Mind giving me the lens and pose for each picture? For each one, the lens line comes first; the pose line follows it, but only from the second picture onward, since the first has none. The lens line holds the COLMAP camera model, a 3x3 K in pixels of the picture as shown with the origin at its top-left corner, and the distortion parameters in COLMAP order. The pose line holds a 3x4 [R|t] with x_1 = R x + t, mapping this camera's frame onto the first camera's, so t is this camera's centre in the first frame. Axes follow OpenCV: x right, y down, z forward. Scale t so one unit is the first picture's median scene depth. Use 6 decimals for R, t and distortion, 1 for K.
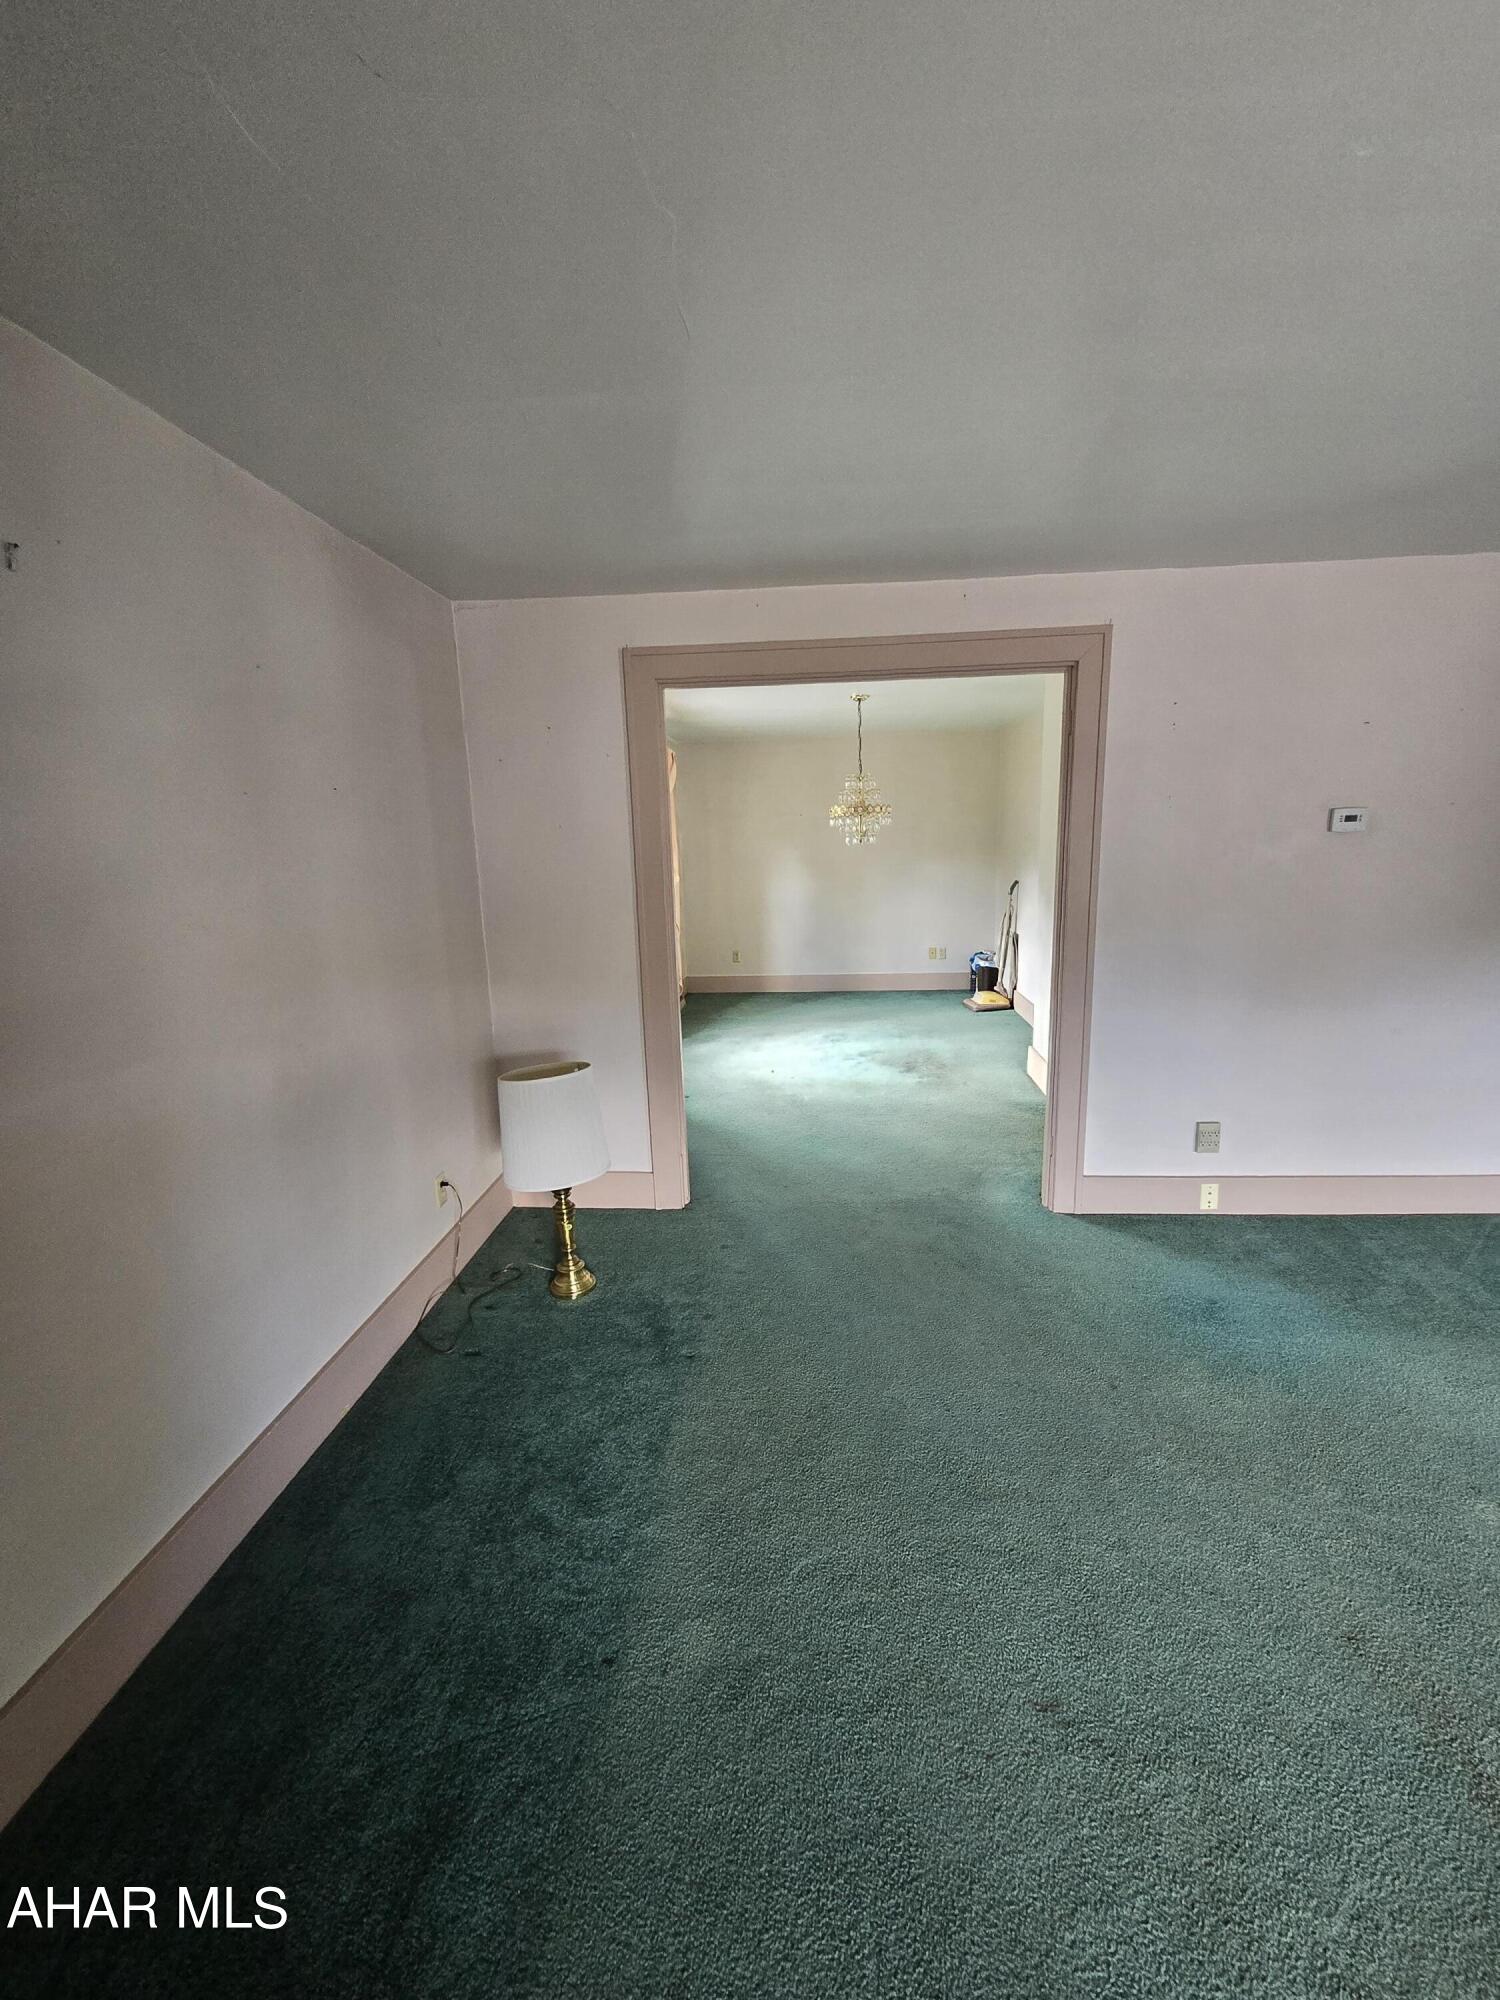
lens RADIAL K [[821.1, 0, 748.6], [0, 821.1, 1002.4], [0, 0, 1]] dist [-0.000441, 0.002586]
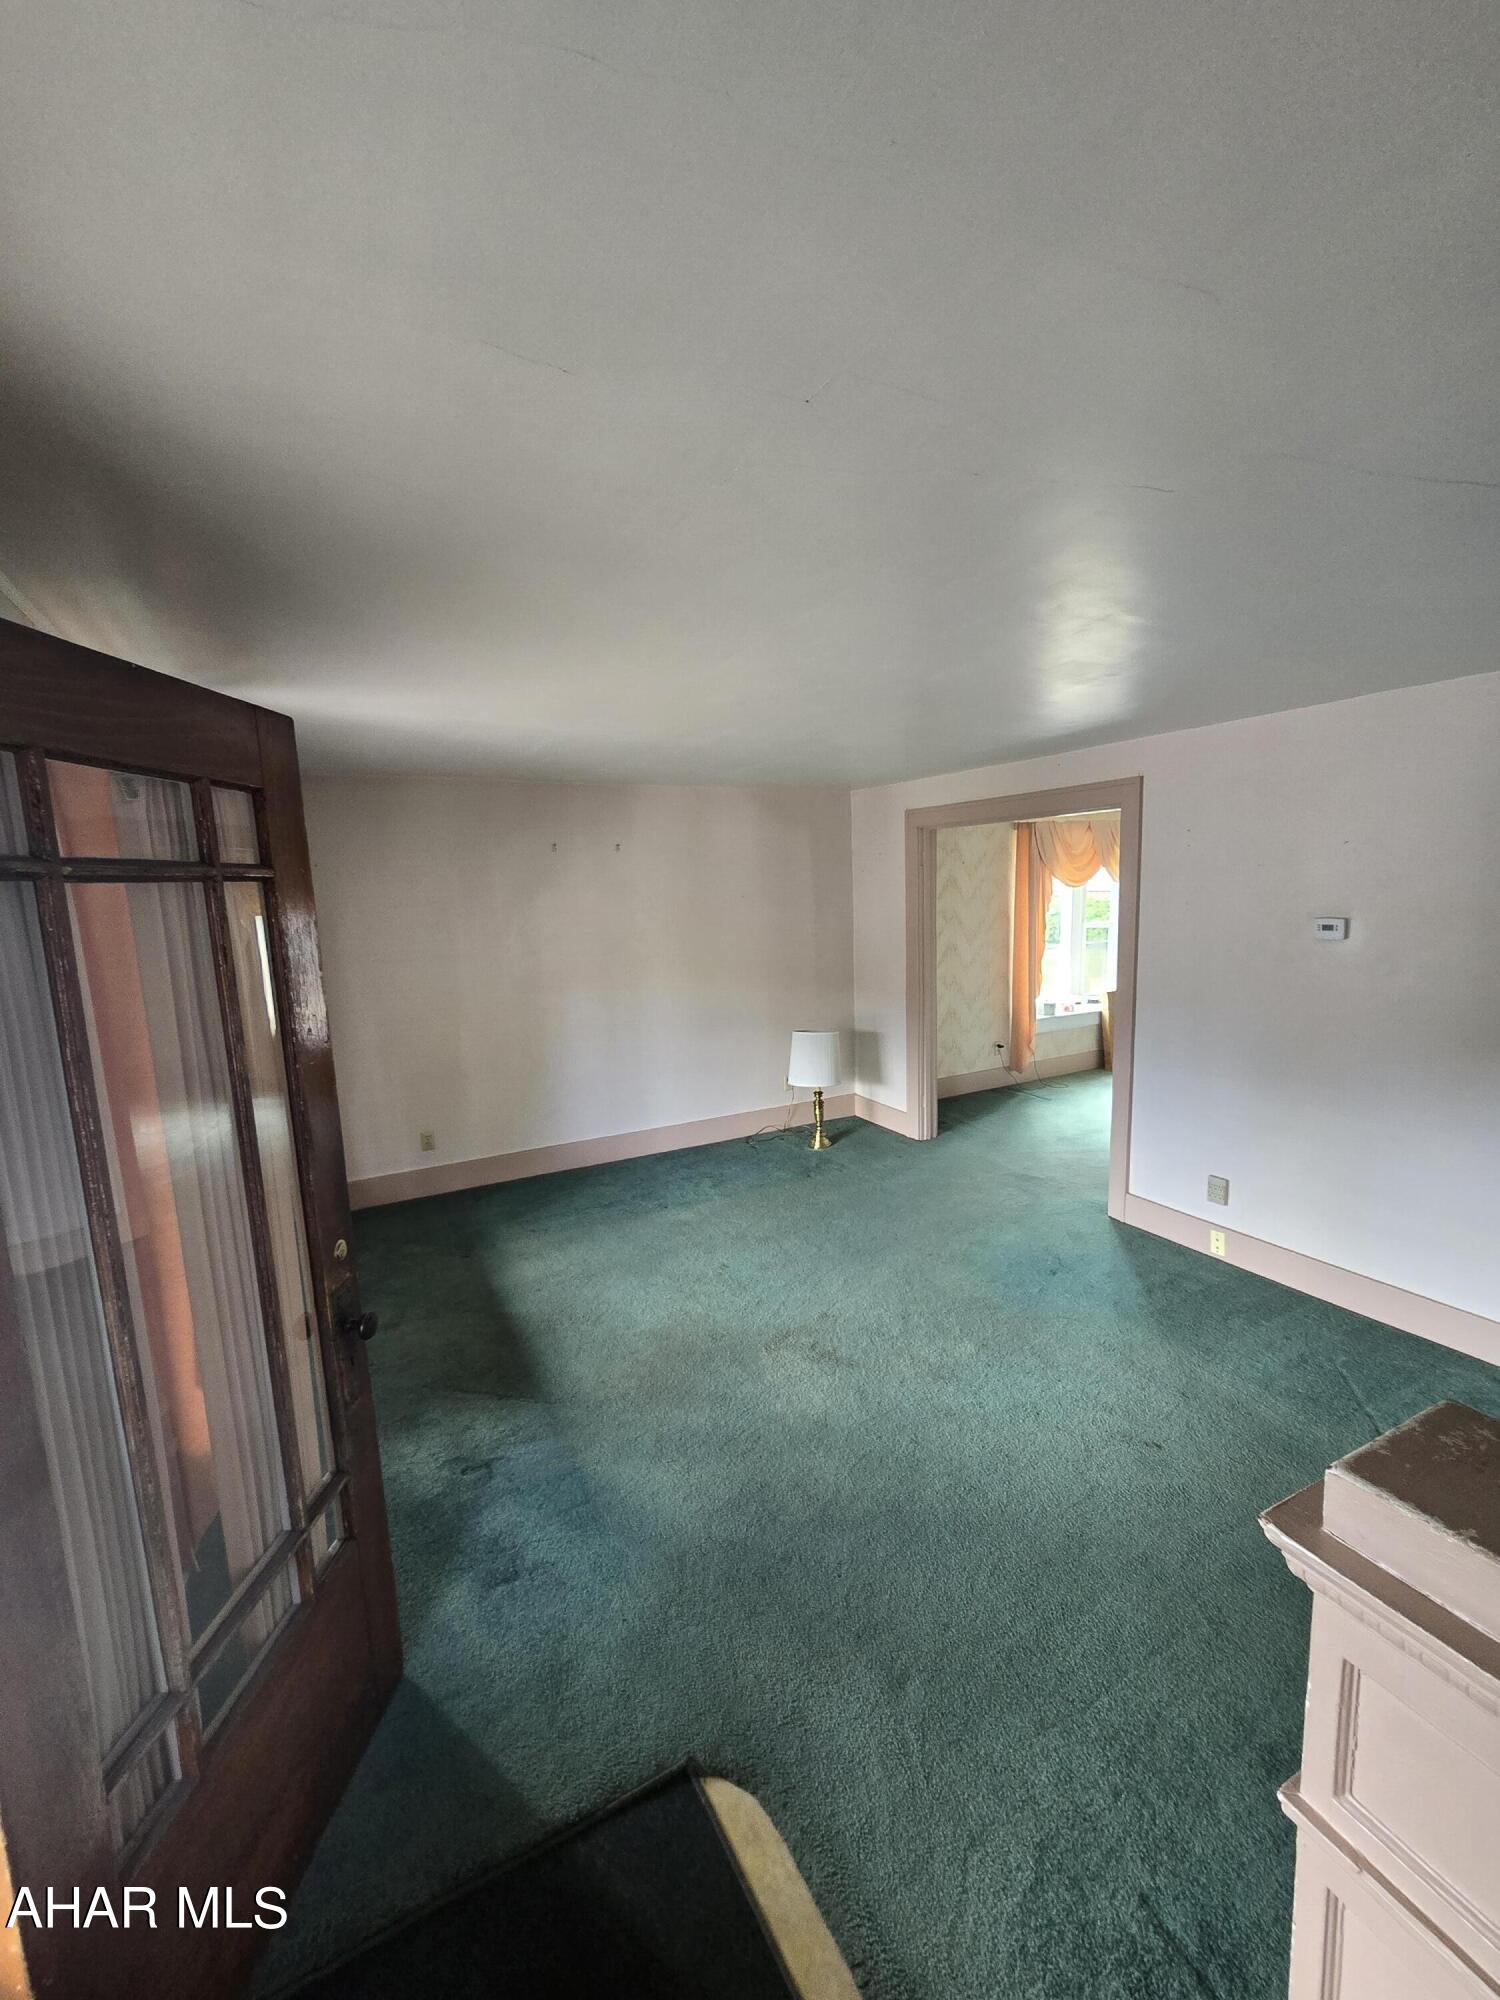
lens RADIAL K [[821.1, 0, 757.4], [0, 821.1, 997.1], [0, 0, 1]] dist [-0.000441, 0.002586]
pose [[0.549123, 0.125729, -0.826230, 1.217231], [-0.153932, 0.986921, 0.047877, -0.065873], [0.821443, 0.100893, 0.561294, -0.234154]]
